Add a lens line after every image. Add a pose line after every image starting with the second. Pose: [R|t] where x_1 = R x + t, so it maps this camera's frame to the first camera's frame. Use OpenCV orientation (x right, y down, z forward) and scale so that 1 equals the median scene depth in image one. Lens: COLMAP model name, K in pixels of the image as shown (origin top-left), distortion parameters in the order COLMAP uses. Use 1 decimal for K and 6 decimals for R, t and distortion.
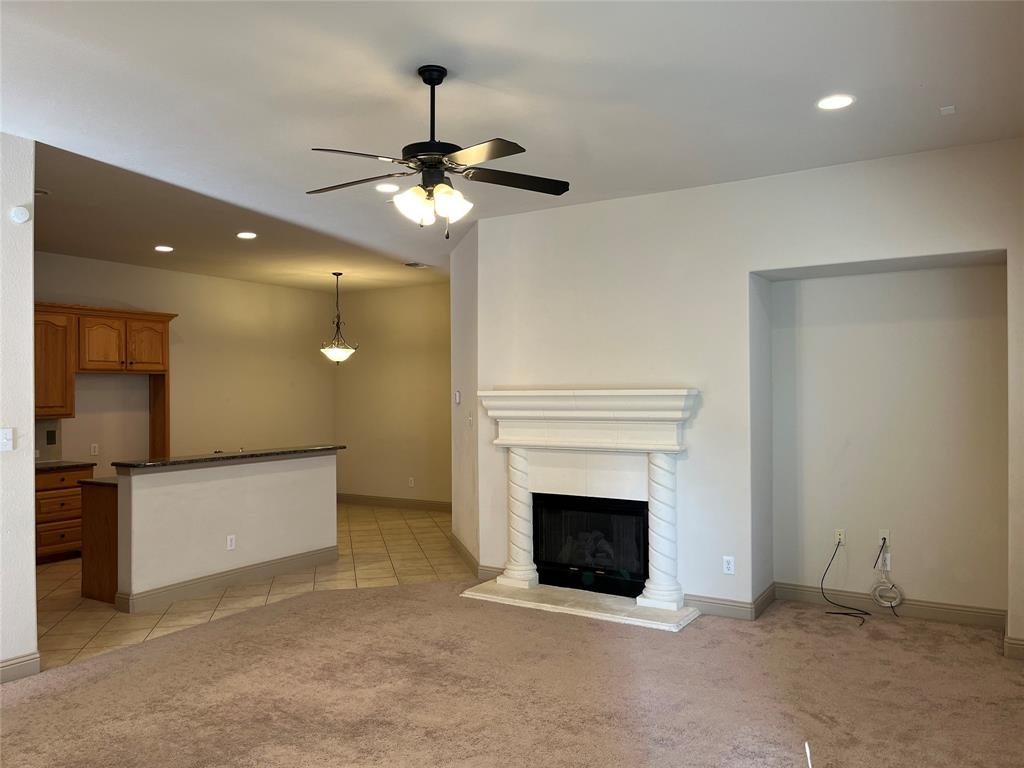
lens RADIAL K [[777.4, 0, 511.0], [0, 777.4, 394.0], [0, 0, 1]] dist [0.066841, -0.095427]
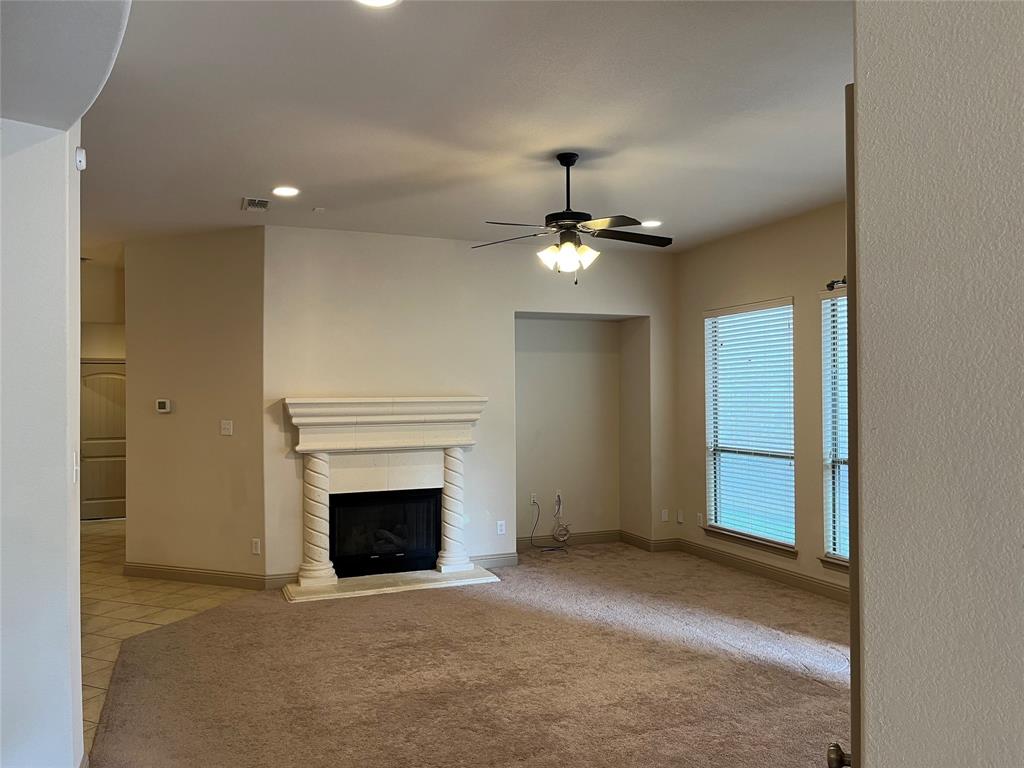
lens RADIAL K [[777.4, 0, 511.0], [0, 777.4, 394.0], [0, 0, 1]] dist [0.066841, -0.095427]
pose [[0.588340, 0.001839, 0.808612, -0.754882], [0.005478, 0.999965, -0.006260, -0.002047], [-0.808595, 0.008113, 0.588310, 0.188651]]
